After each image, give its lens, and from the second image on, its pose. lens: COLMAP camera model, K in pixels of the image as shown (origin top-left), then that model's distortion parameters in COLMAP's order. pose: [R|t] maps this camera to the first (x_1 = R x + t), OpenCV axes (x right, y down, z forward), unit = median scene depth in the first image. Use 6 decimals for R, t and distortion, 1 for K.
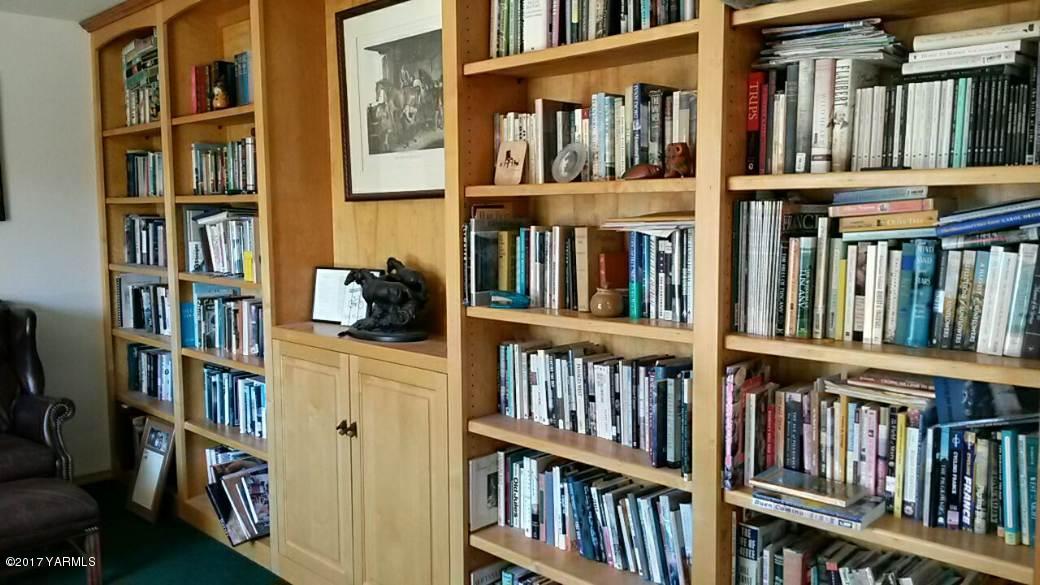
lens RADIAL K [[839.6, 0, 515.6], [0, 839.6, 289.6], [0, 0, 1]] dist [0.109908, -0.222169]
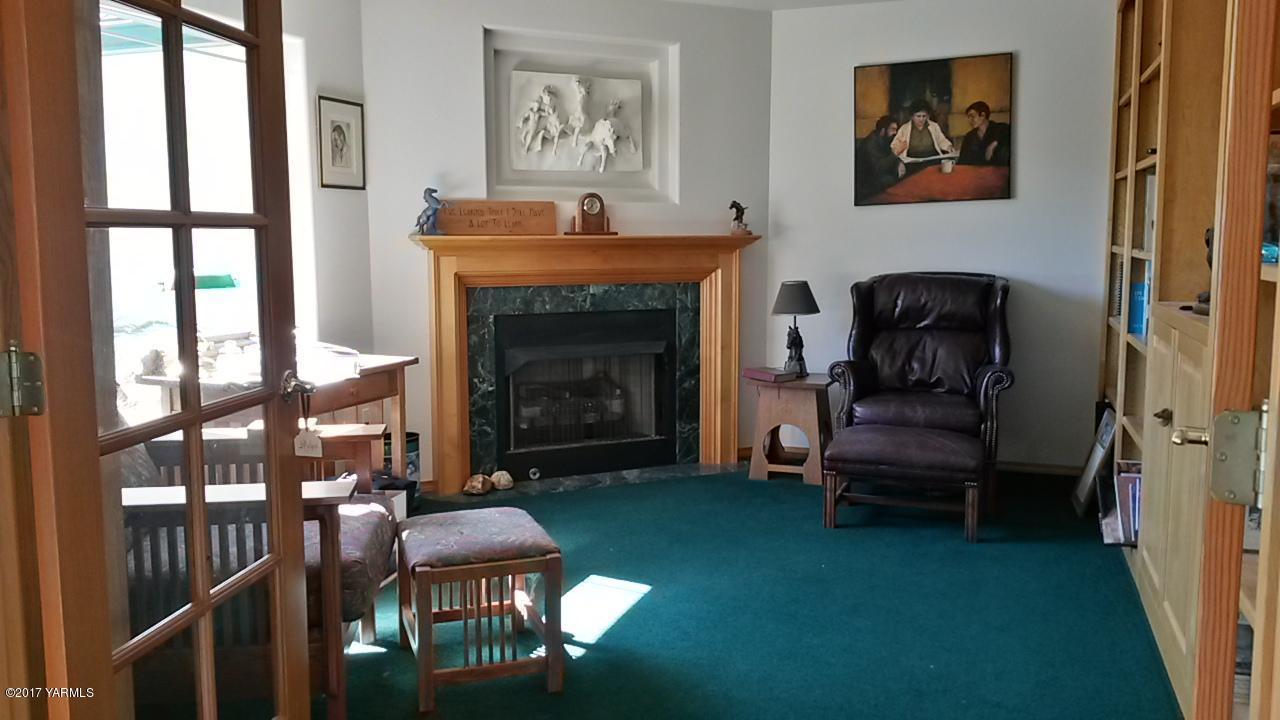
lens RADIAL K [[1033.3, 0, 634.5], [0, 1033.3, 356.4], [0, 0, 1]] dist [0.109908, -0.222169]
pose [[0.422876, 0.107127, -0.899833, 0.388612], [-0.084408, 0.993327, 0.078590, 0.050194], [0.902248, 0.042719, 0.429097, 0.054625]]
